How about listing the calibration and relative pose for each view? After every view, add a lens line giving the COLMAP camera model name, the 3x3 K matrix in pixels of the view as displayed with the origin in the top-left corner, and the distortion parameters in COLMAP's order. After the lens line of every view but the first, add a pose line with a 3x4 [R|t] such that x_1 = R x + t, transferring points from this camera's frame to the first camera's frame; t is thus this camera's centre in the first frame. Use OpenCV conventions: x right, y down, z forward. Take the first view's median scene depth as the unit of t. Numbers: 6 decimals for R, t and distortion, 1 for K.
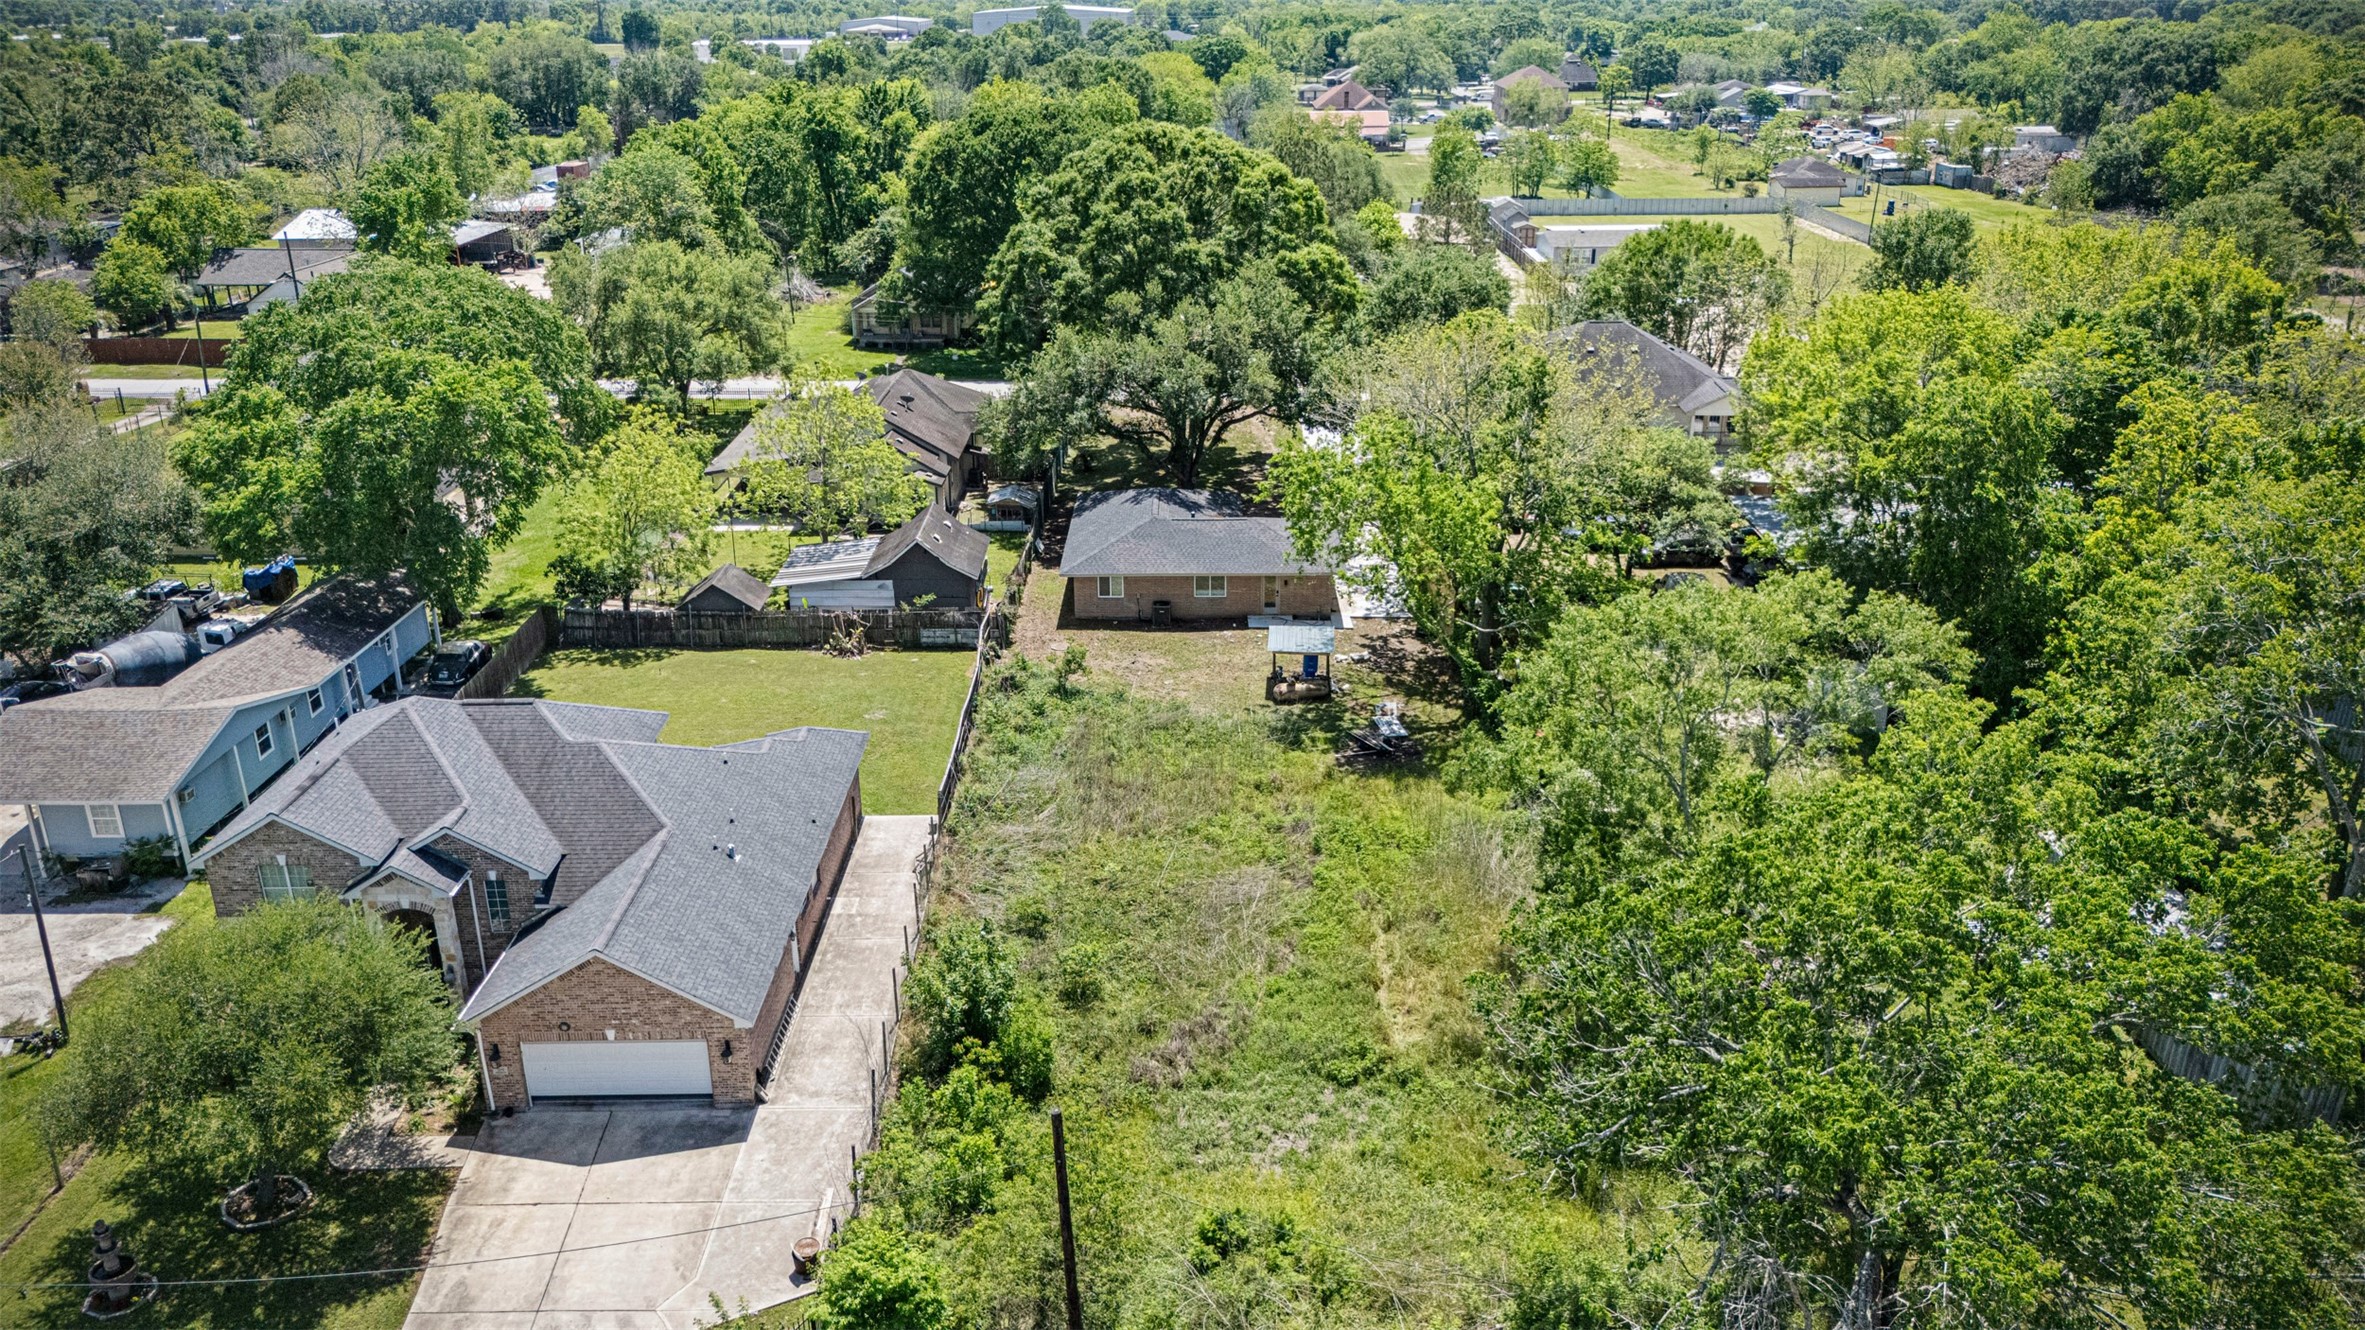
lens RADIAL K [[1635.3, 0, 1182.5], [0, 1635.3, 665.0], [0, 0, 1]] dist [-0.000492, -0.000165]
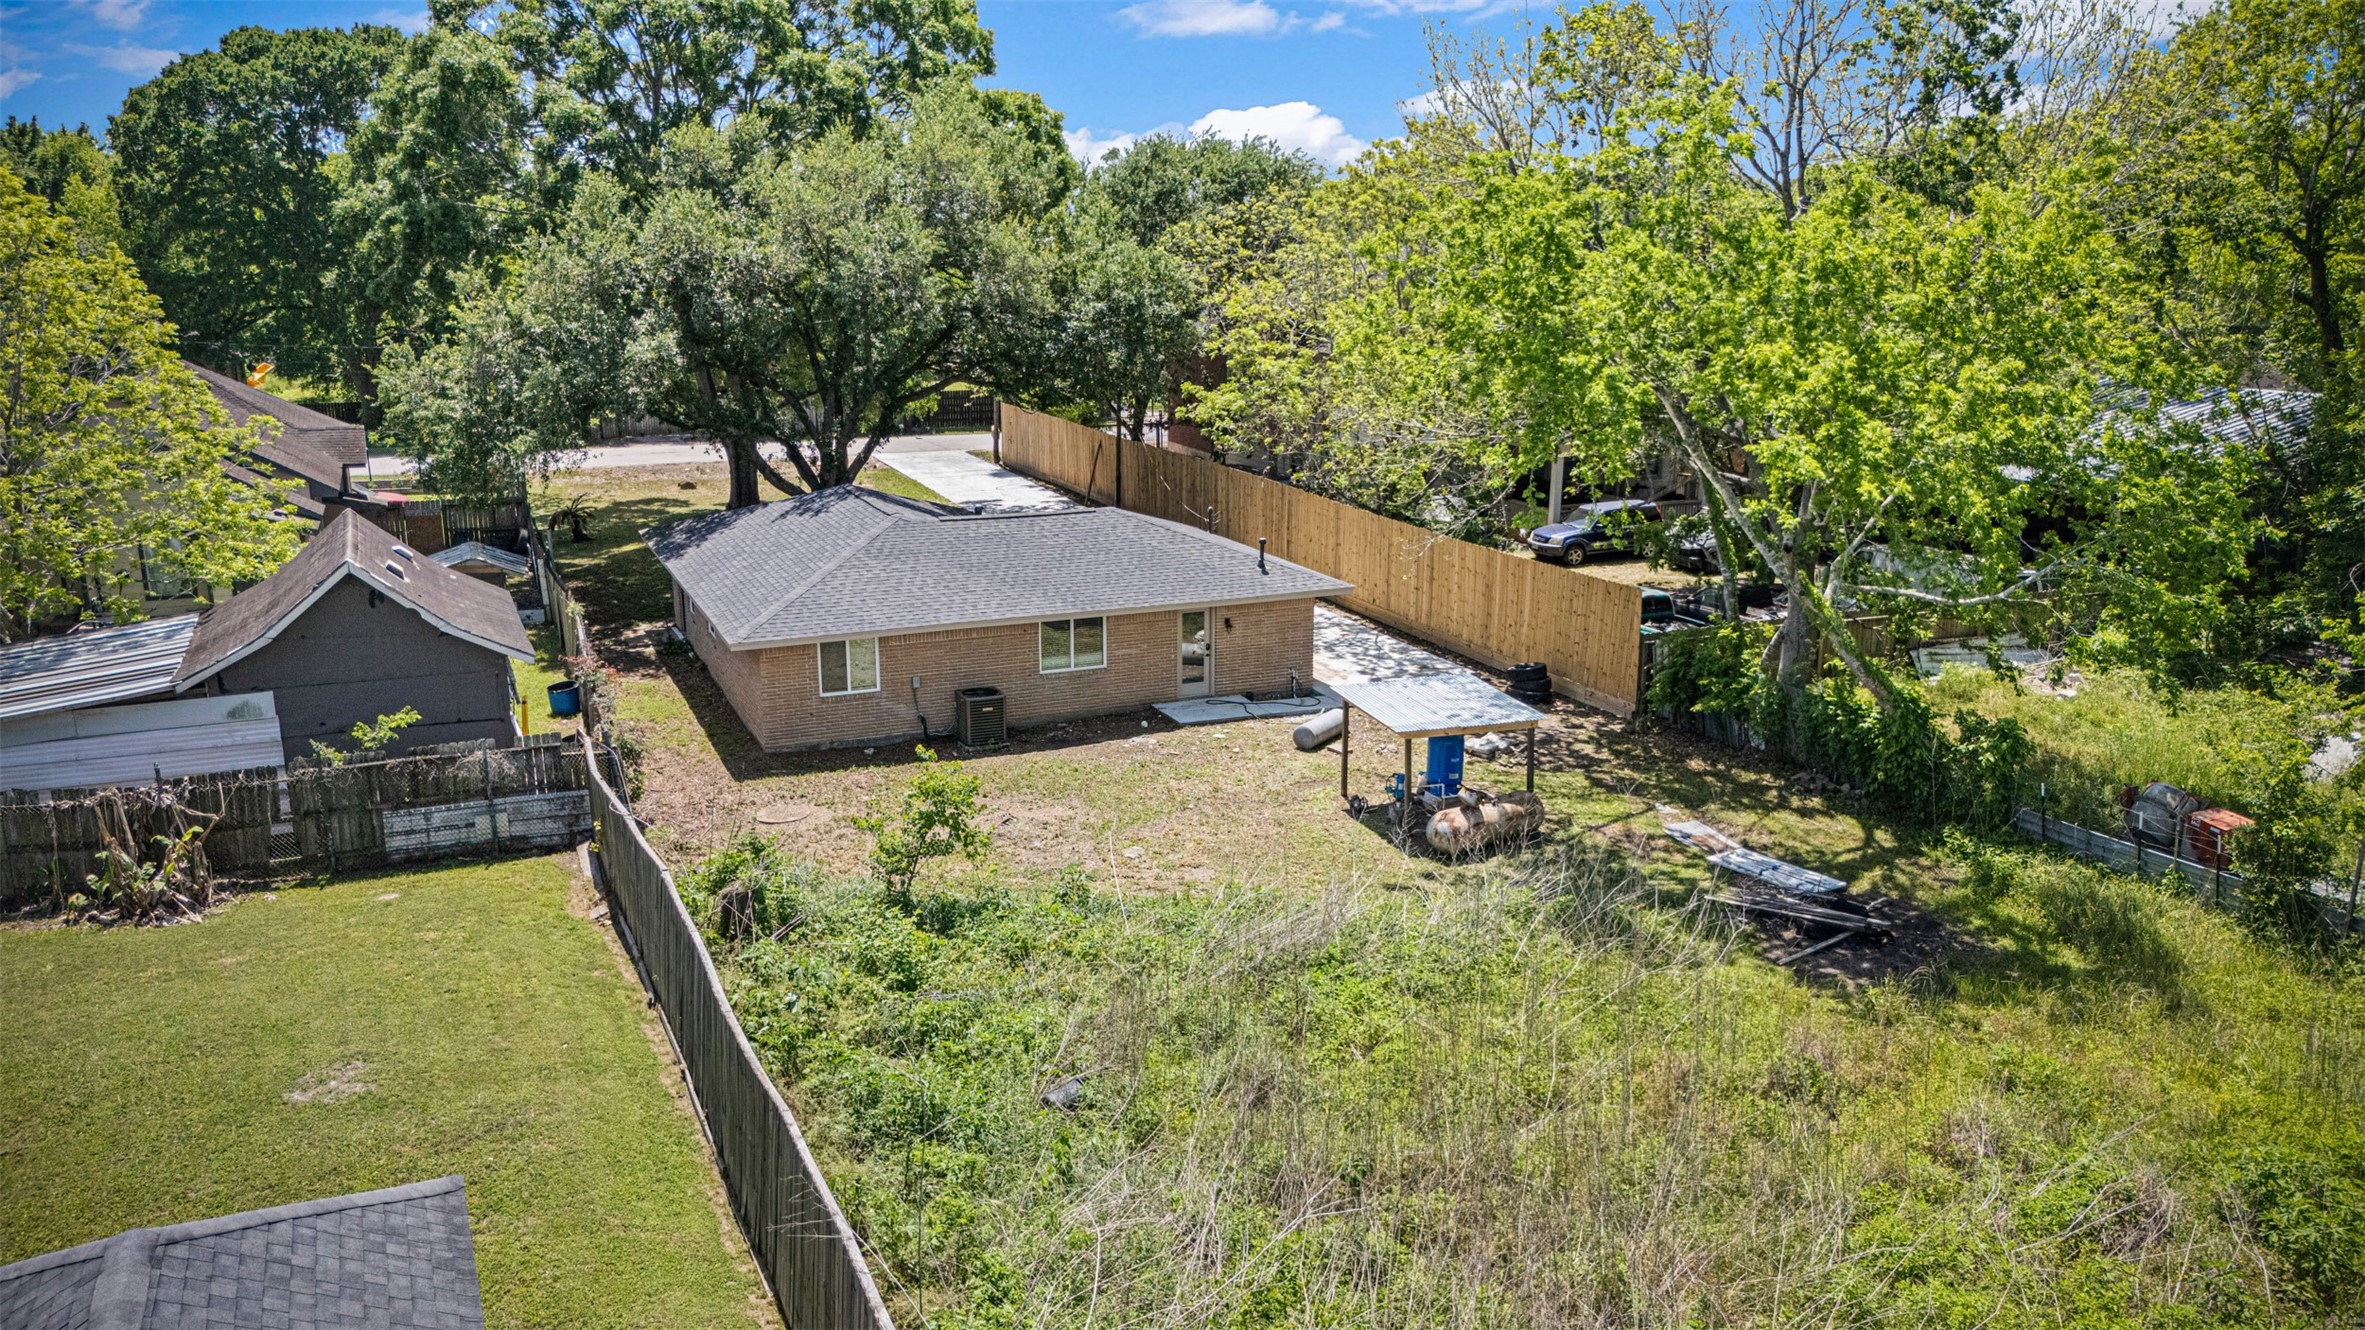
lens RADIAL K [[1738.5, 0, 1182.5], [0, 1738.5, 665.0], [0, 0, 1]] dist [0.004649, 0.002319]
pose [[0.915205, -0.093034, 0.392103, -0.145023], [0.145574, 0.983609, -0.106403, 0.011280], [-0.375776, 0.154461, 0.913747, 0.584327]]
